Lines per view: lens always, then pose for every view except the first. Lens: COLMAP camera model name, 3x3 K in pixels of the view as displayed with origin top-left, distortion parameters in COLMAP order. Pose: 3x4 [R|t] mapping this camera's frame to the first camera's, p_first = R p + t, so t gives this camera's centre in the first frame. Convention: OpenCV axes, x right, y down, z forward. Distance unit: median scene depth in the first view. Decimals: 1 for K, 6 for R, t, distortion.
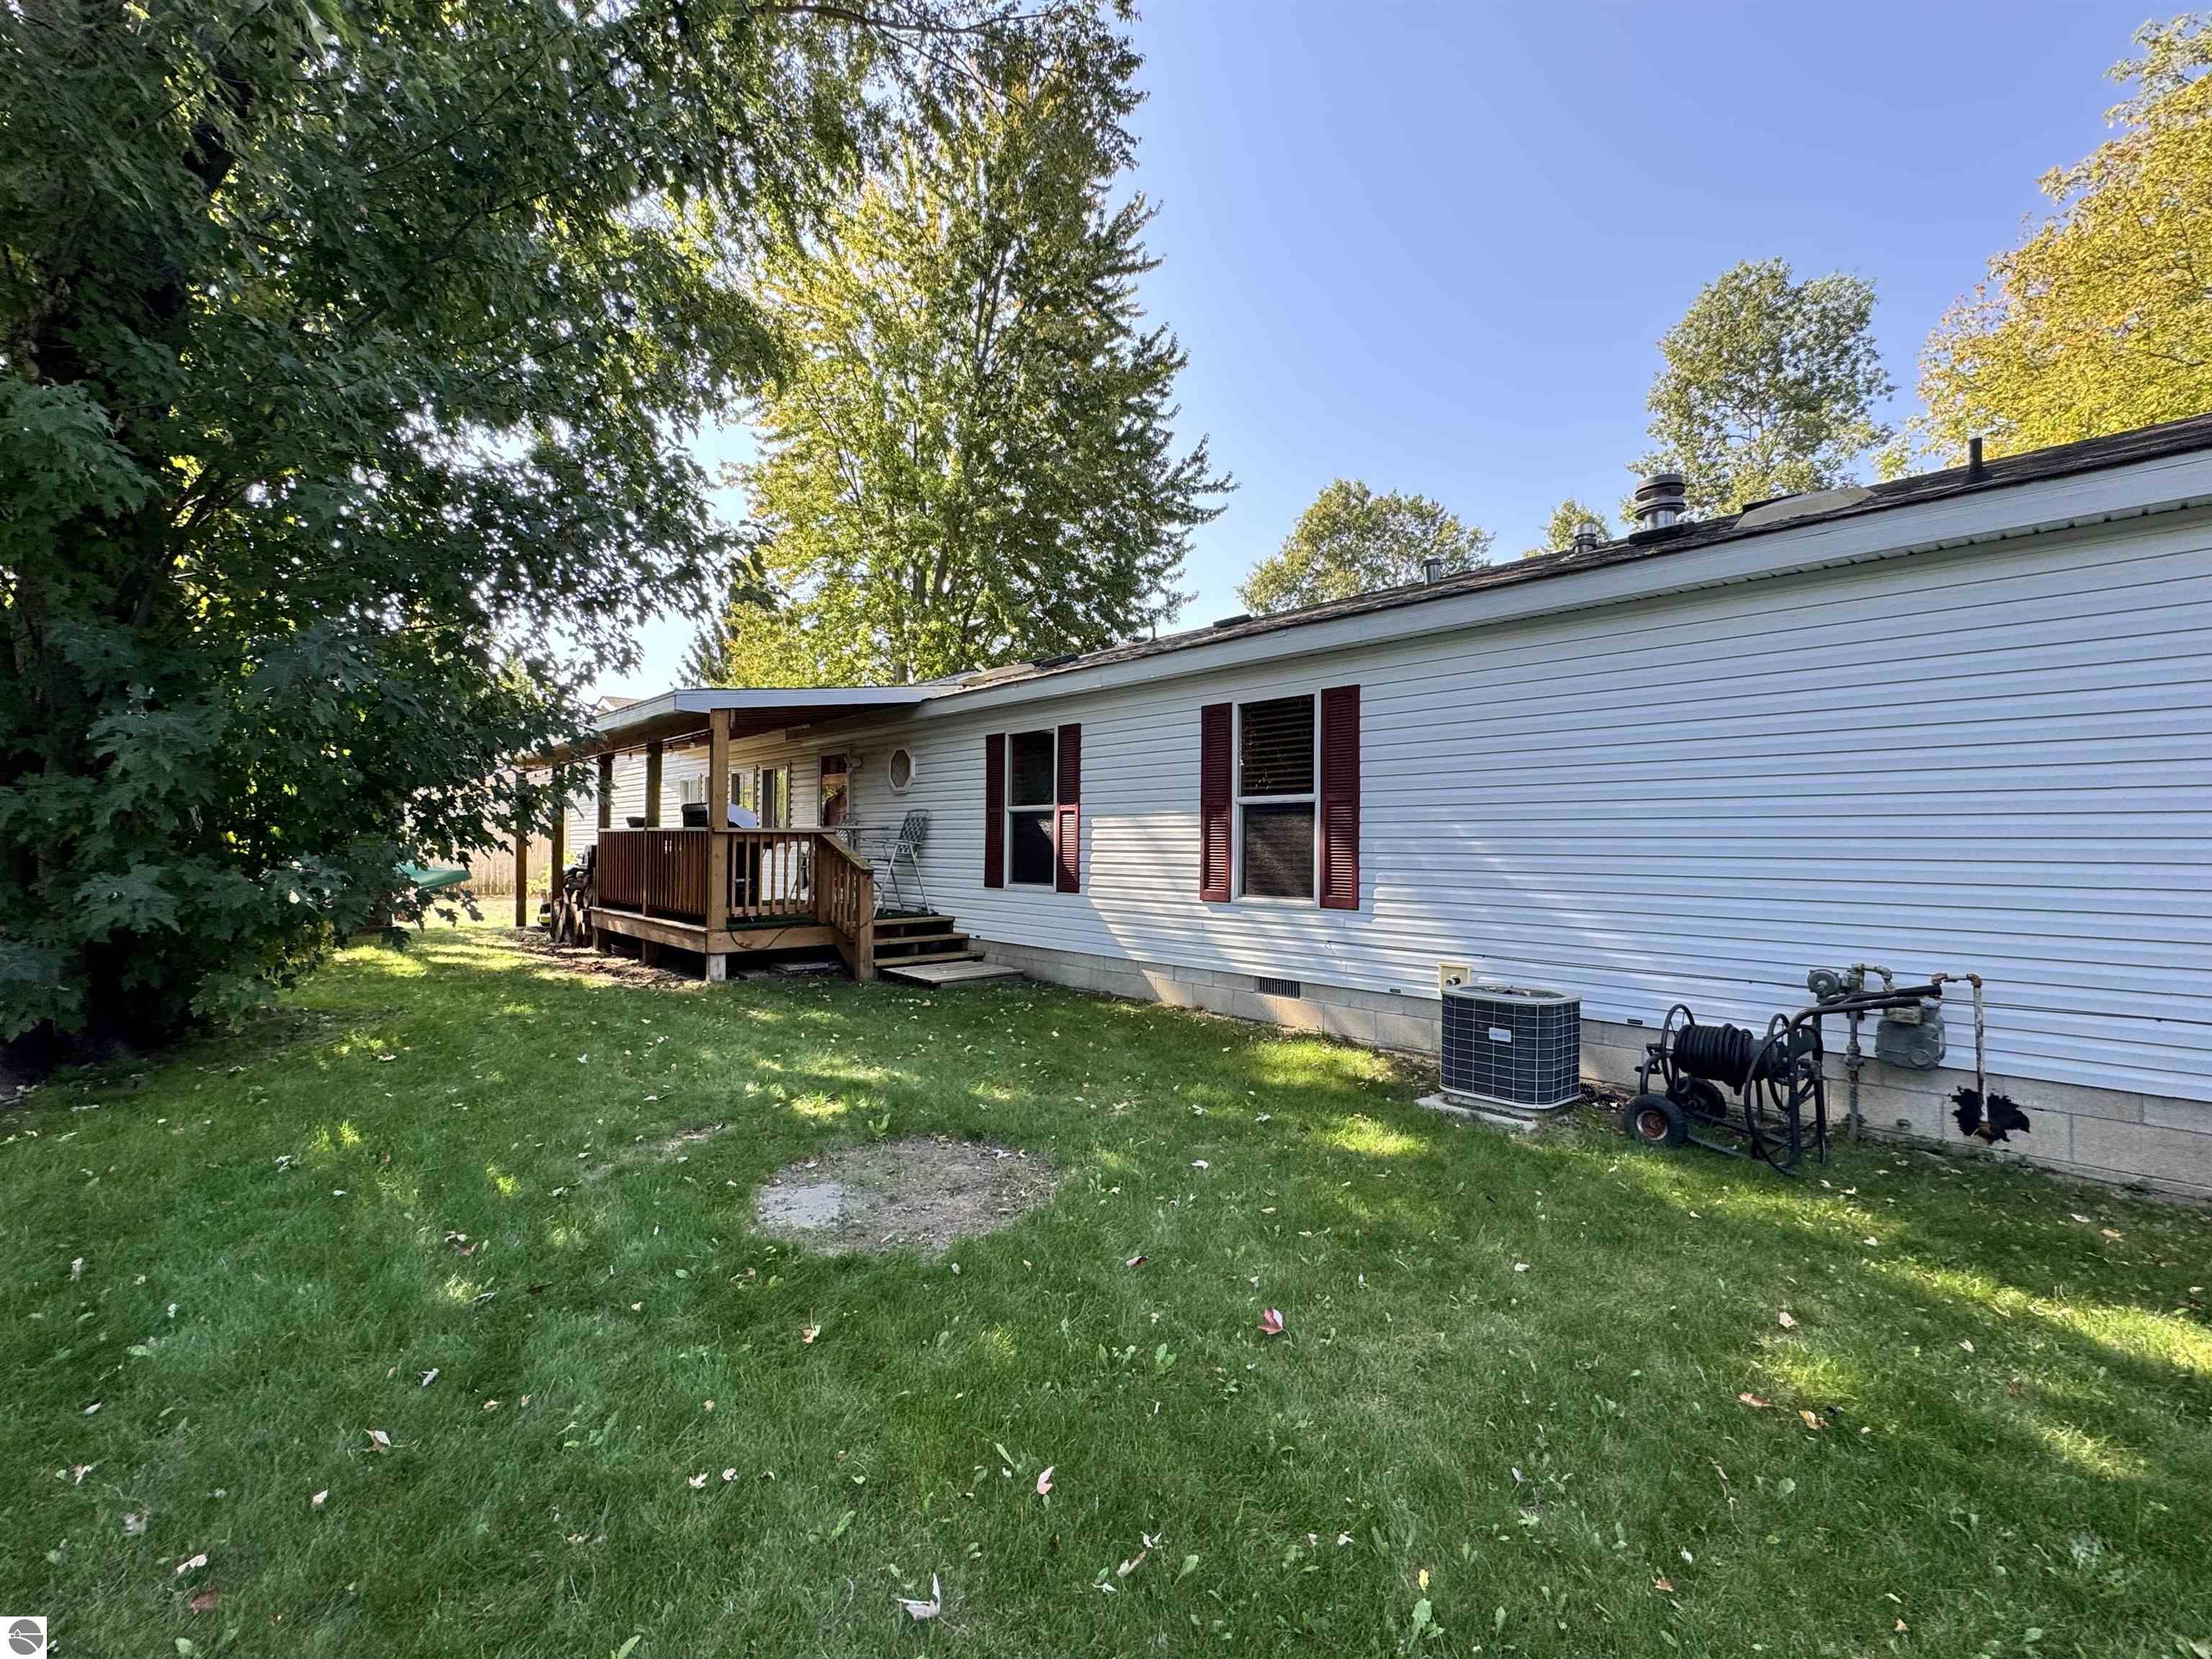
lens RADIAL K [[974.1, 0, 1106.0], [0, 974.1, 829.5], [0, 0, 1]] dist [0.000263, 0.000077]
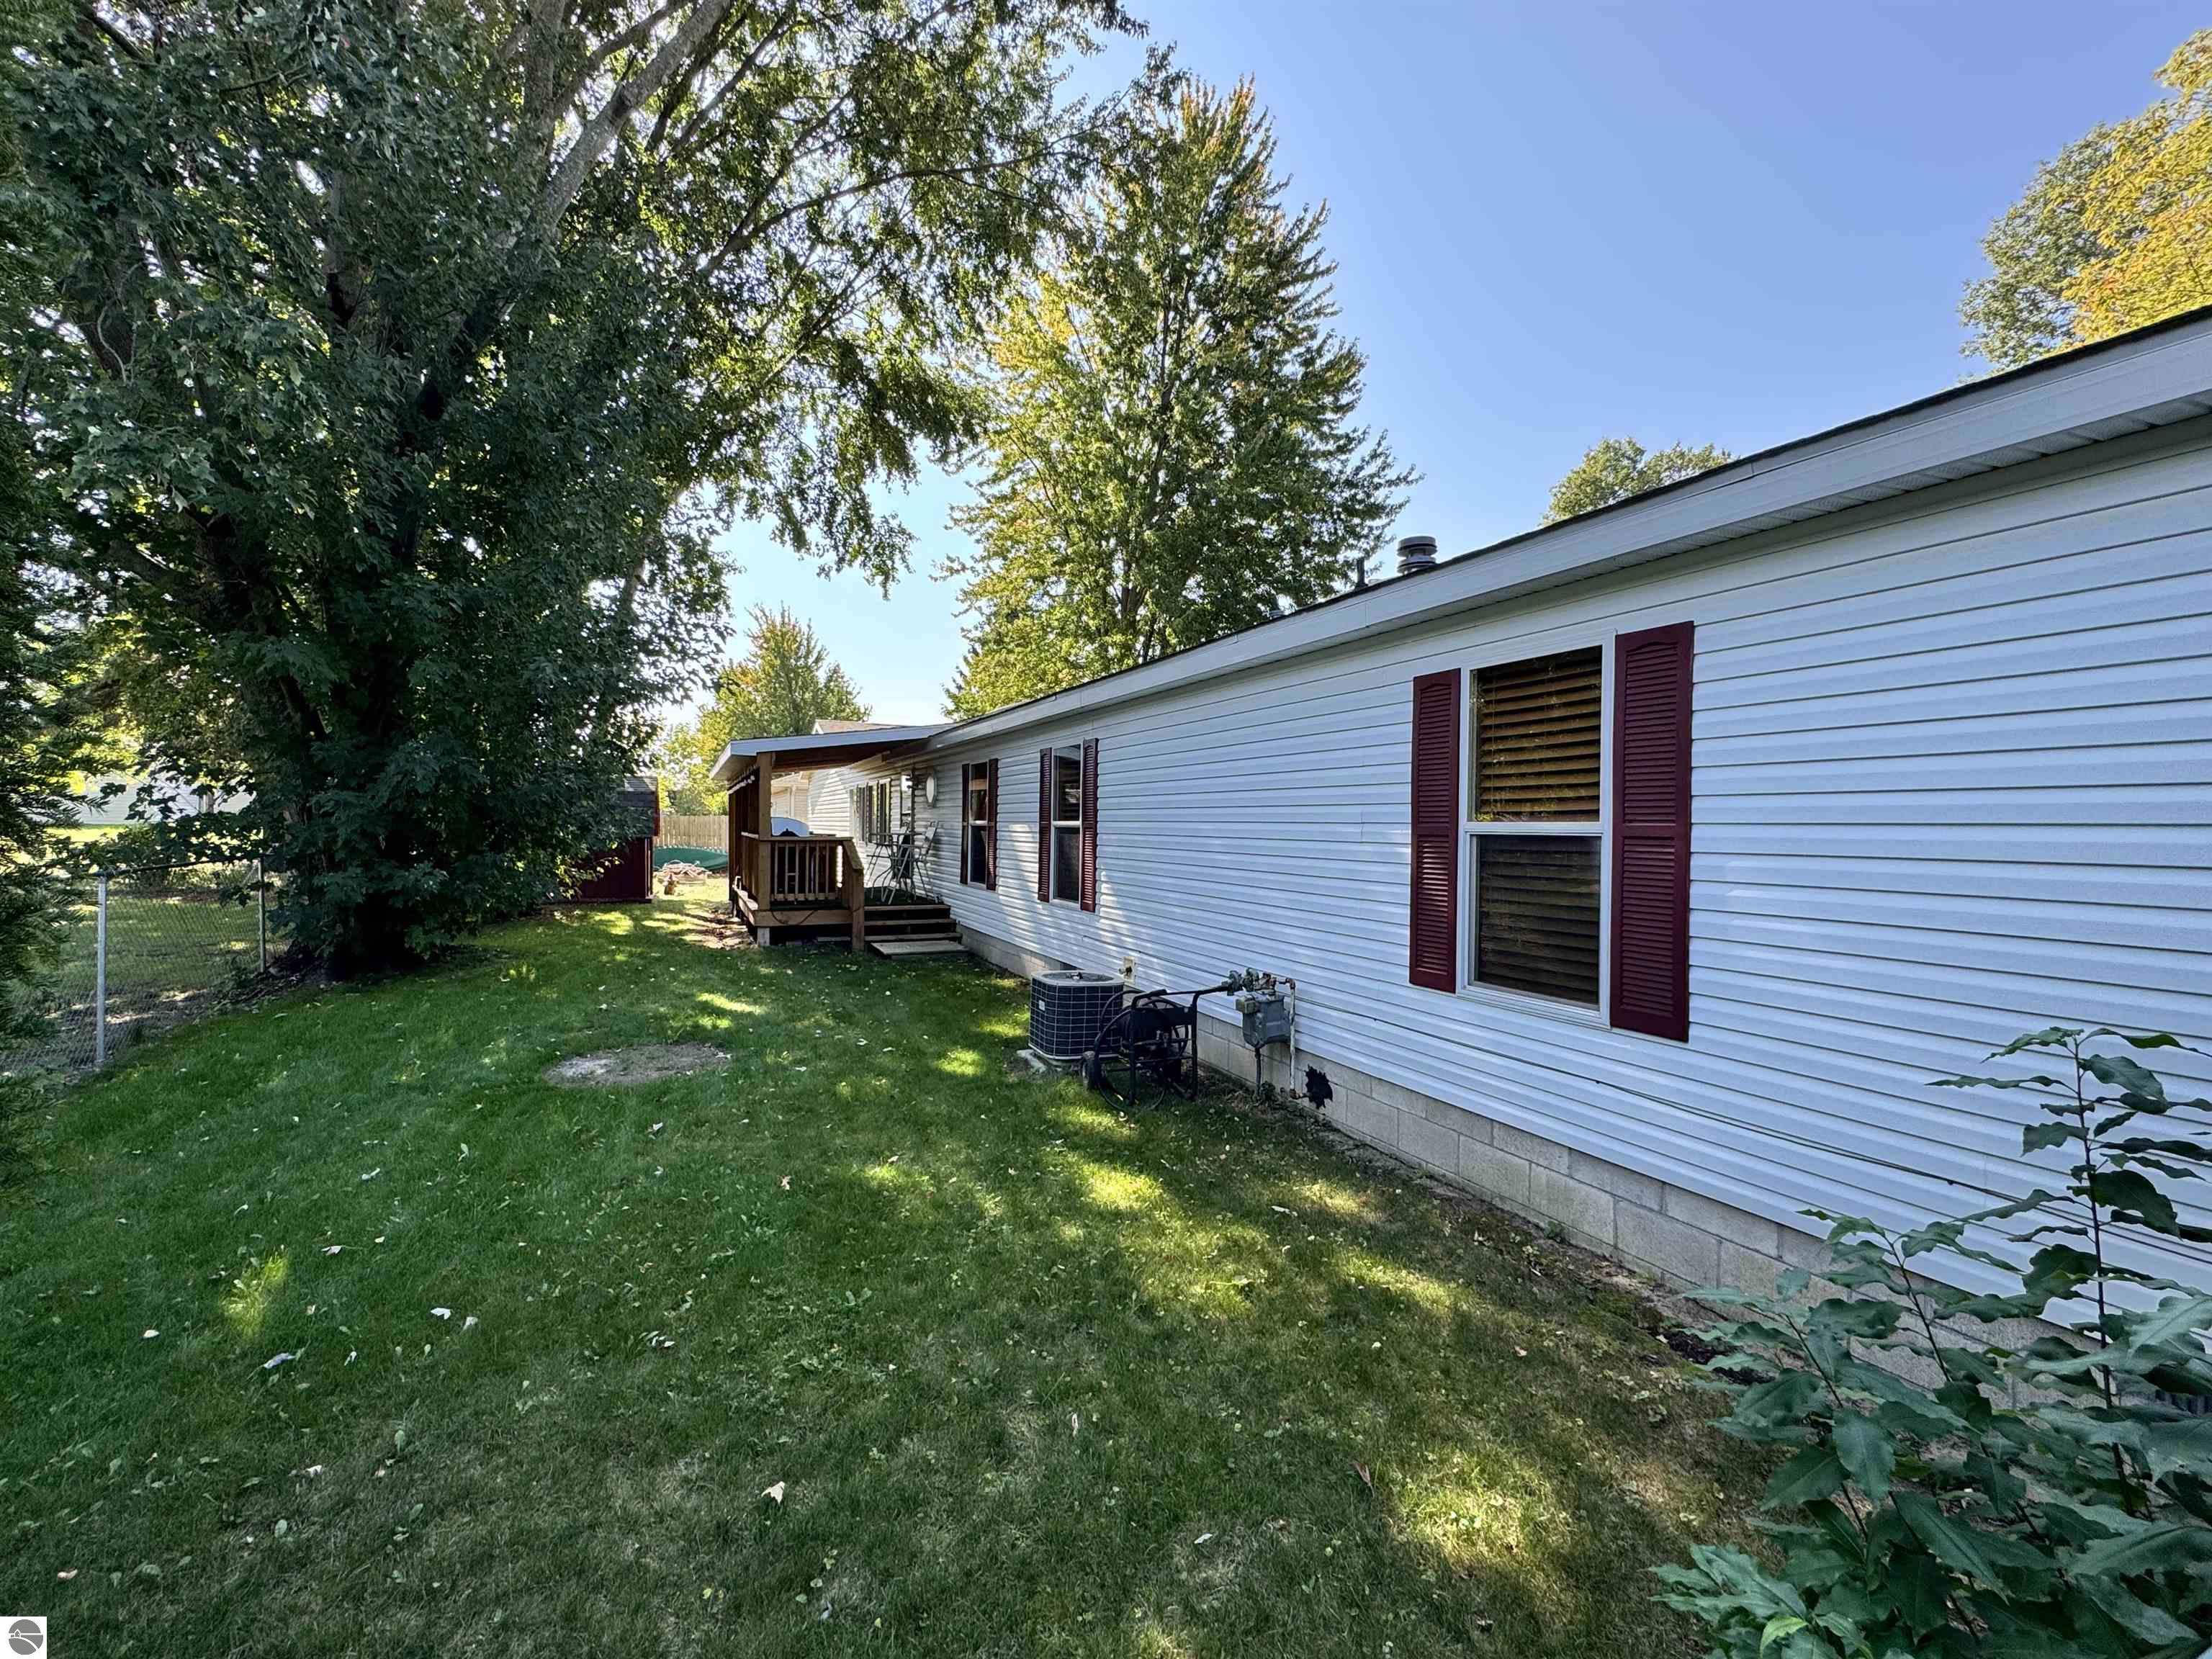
lens RADIAL K [[974.1, 0, 1106.0], [0, 974.1, 829.5], [0, 0, 1]] dist [0.000263, 0.000077]
pose [[0.946706, 0.007804, -0.322004, 0.169549], [-0.001967, 0.999828, 0.018449, -0.012993], [0.322092, -0.016833, 0.946559, -0.054619]]
